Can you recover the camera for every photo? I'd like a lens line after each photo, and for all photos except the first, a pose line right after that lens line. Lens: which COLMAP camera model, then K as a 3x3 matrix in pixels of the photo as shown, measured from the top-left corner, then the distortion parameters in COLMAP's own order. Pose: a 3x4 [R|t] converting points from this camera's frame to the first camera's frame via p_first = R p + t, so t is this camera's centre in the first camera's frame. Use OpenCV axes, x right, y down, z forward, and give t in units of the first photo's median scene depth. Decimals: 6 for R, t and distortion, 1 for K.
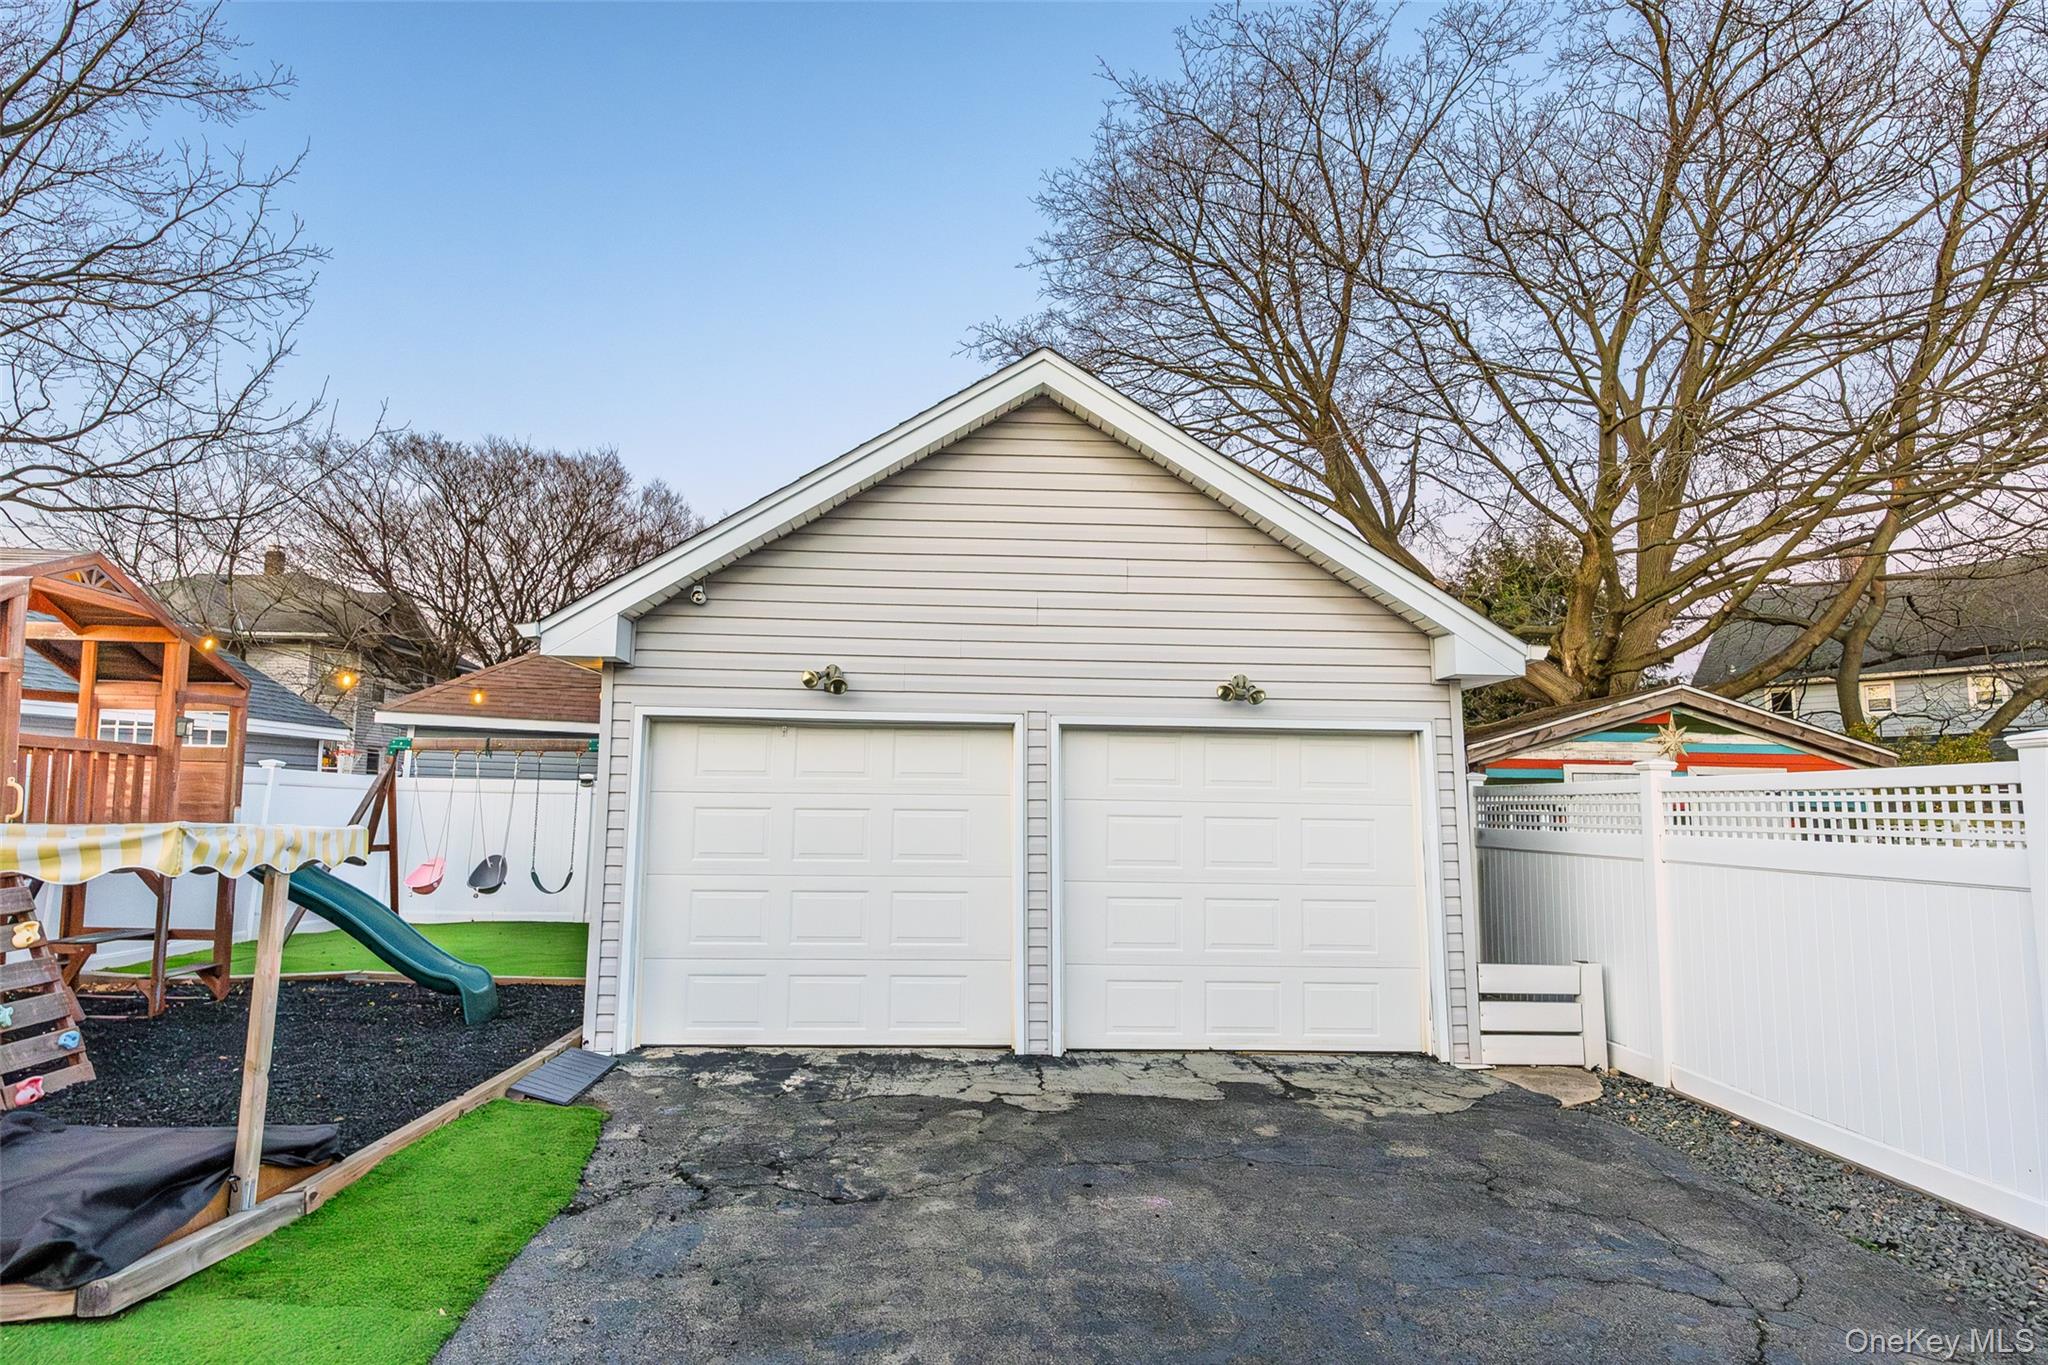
lens RADIAL K [[1069.4, 0, 1024.0], [0, 1069.4, 682.5], [0, 0, 1]] dist [-0.002929, -0.000782]
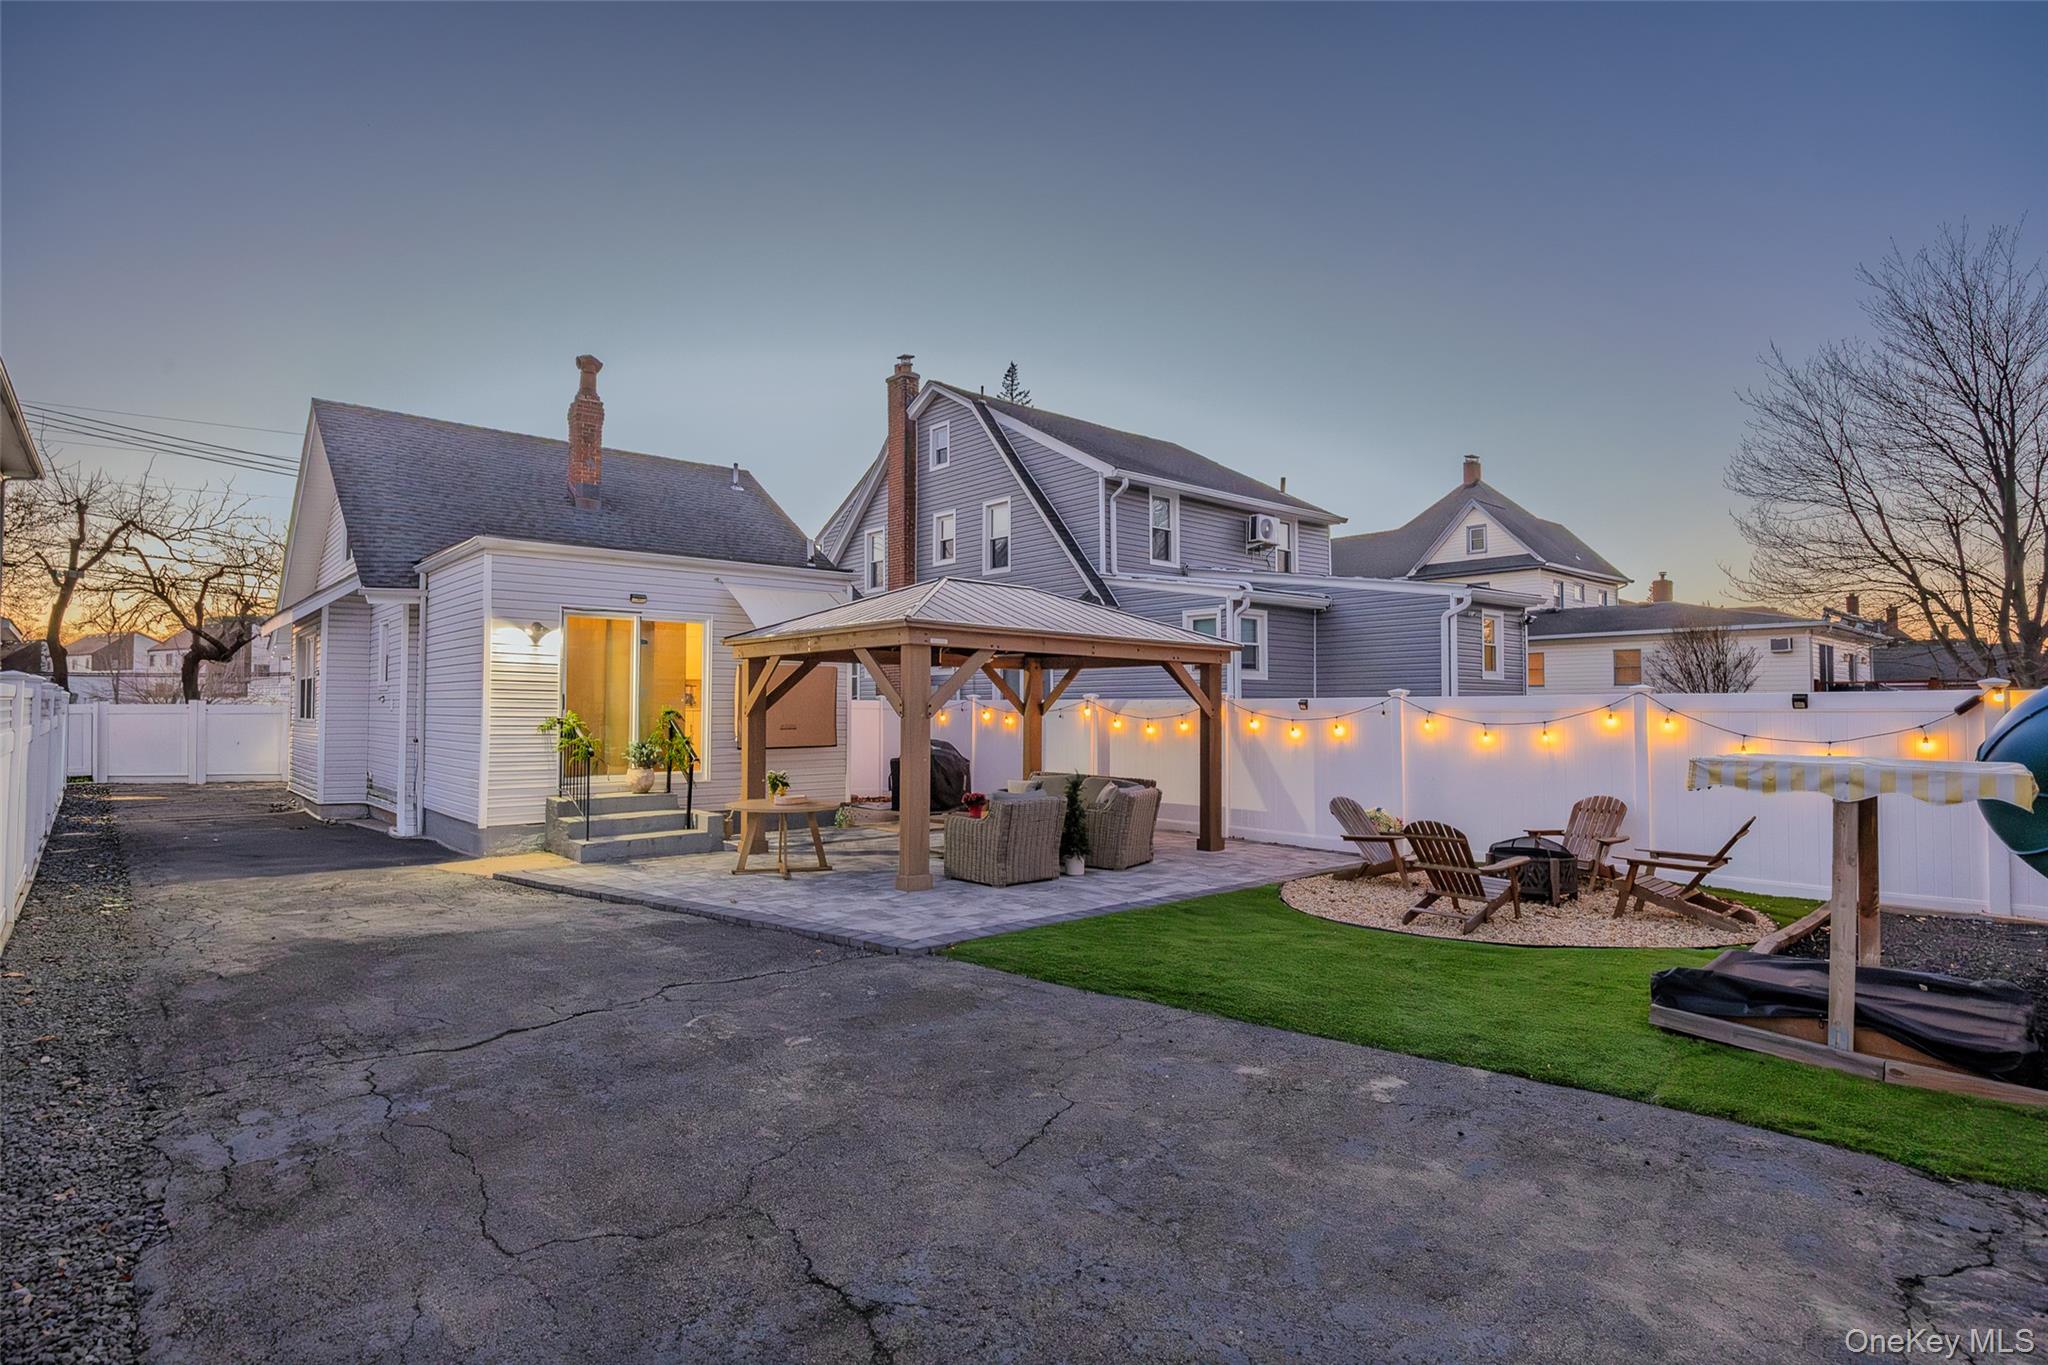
lens RADIAL K [[1026.0, 0, 1024.0], [0, 1026.0, 682.5], [0, 0, 1]] dist [-0.012416, 0.000058]
pose [[-0.764063, -0.033821, -0.644255, 0.478170], [0.065202, 0.989463, -0.129271, 0.074976], [0.641839, -0.140778, -0.753807, 0.741351]]
